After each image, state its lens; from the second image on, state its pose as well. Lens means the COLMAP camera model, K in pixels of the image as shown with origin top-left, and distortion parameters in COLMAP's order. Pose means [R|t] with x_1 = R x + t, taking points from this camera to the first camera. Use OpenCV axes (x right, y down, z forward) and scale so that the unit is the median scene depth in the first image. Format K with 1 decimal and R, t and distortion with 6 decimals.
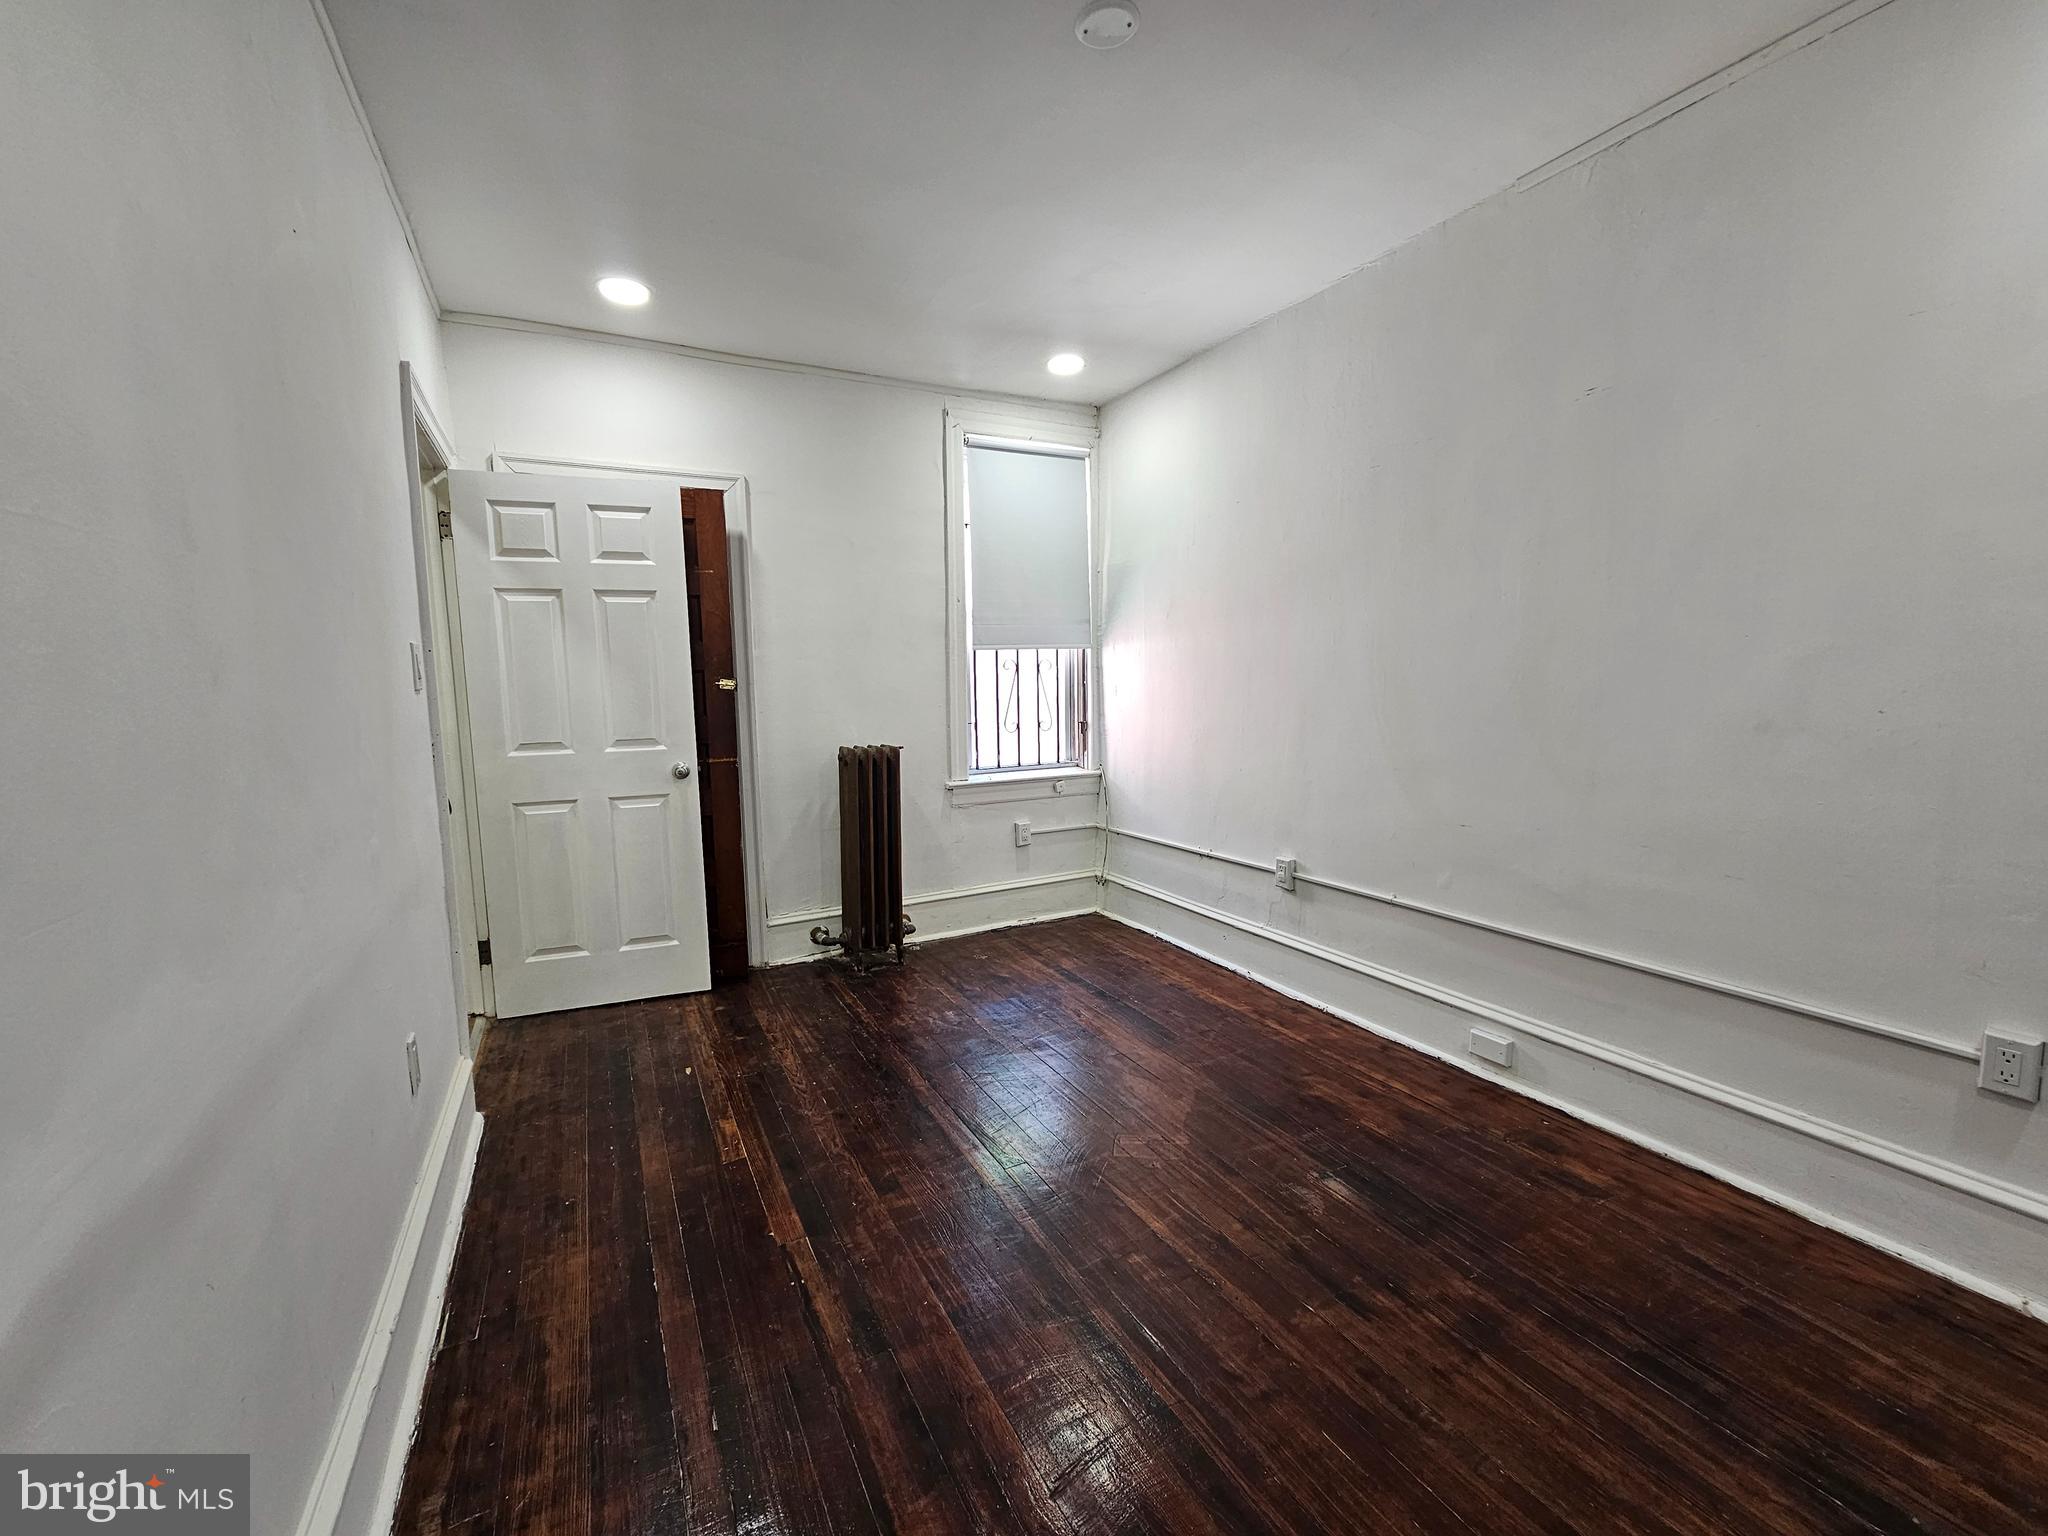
lens RADIAL K [[839.6, 0, 1014.4], [0, 839.6, 771.3], [0, 0, 1]] dist [0.003240, 0.000328]
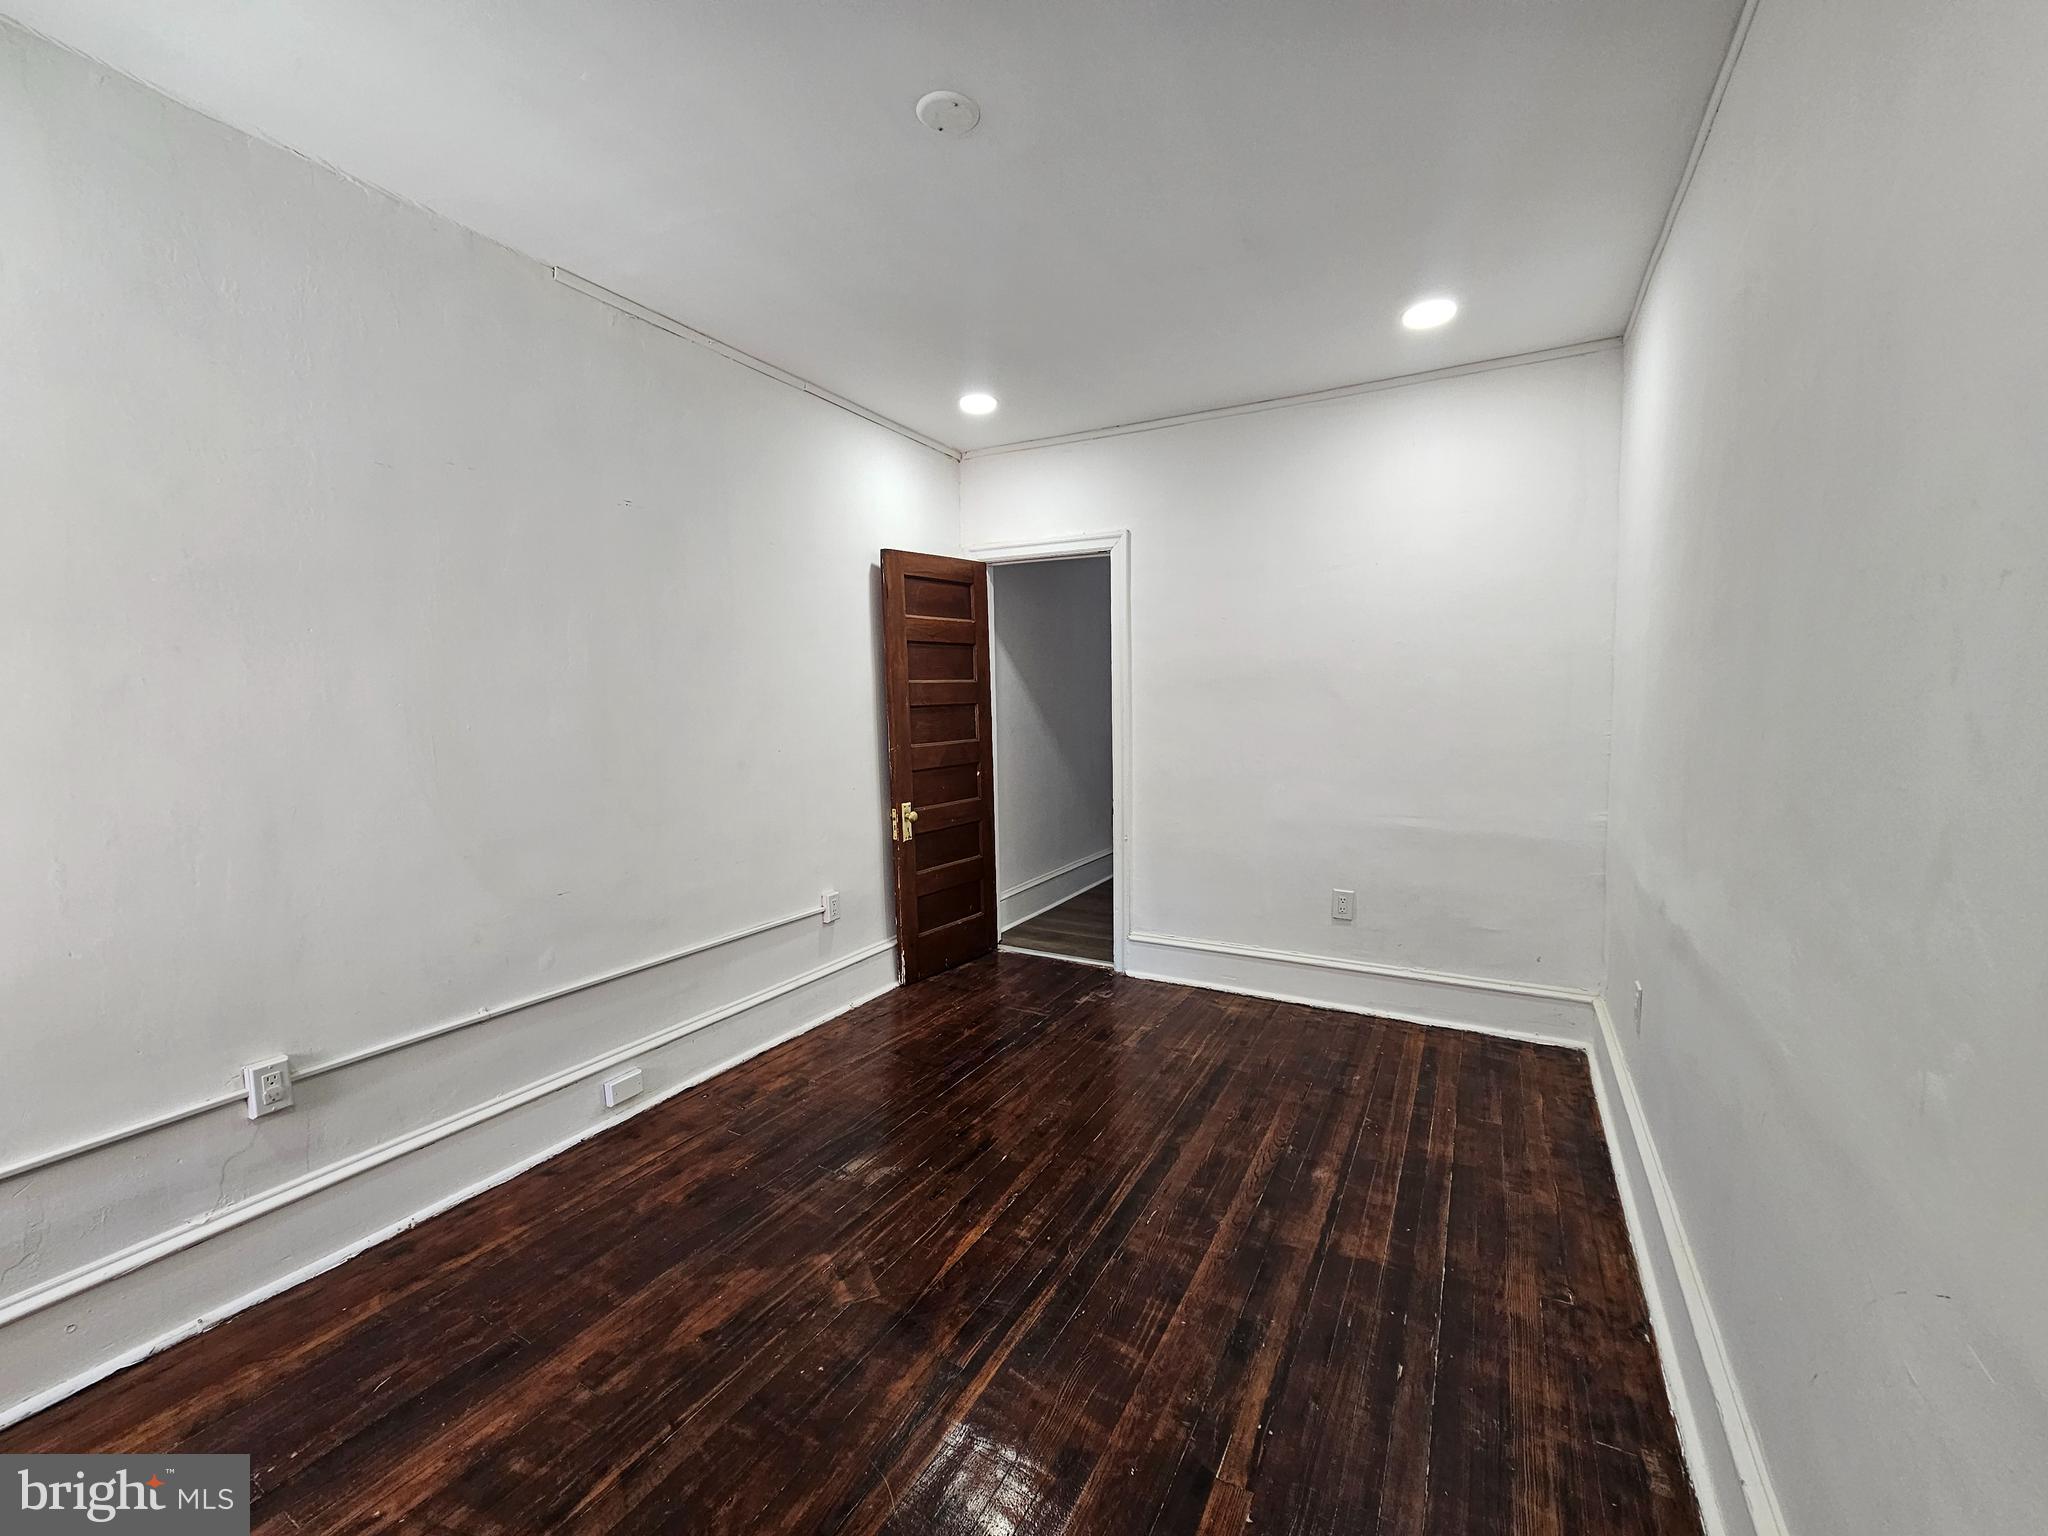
lens RADIAL K [[839.6, 0, 1014.4], [0, 839.6, 771.3], [0, 0, 1]] dist [0.003240, 0.000328]
pose [[-0.544423, -0.047761, 0.837450, -0.708642], [0.111997, 0.985299, 0.129002, -0.181038], [-0.831300, 0.164024, -0.531071, 1.362960]]
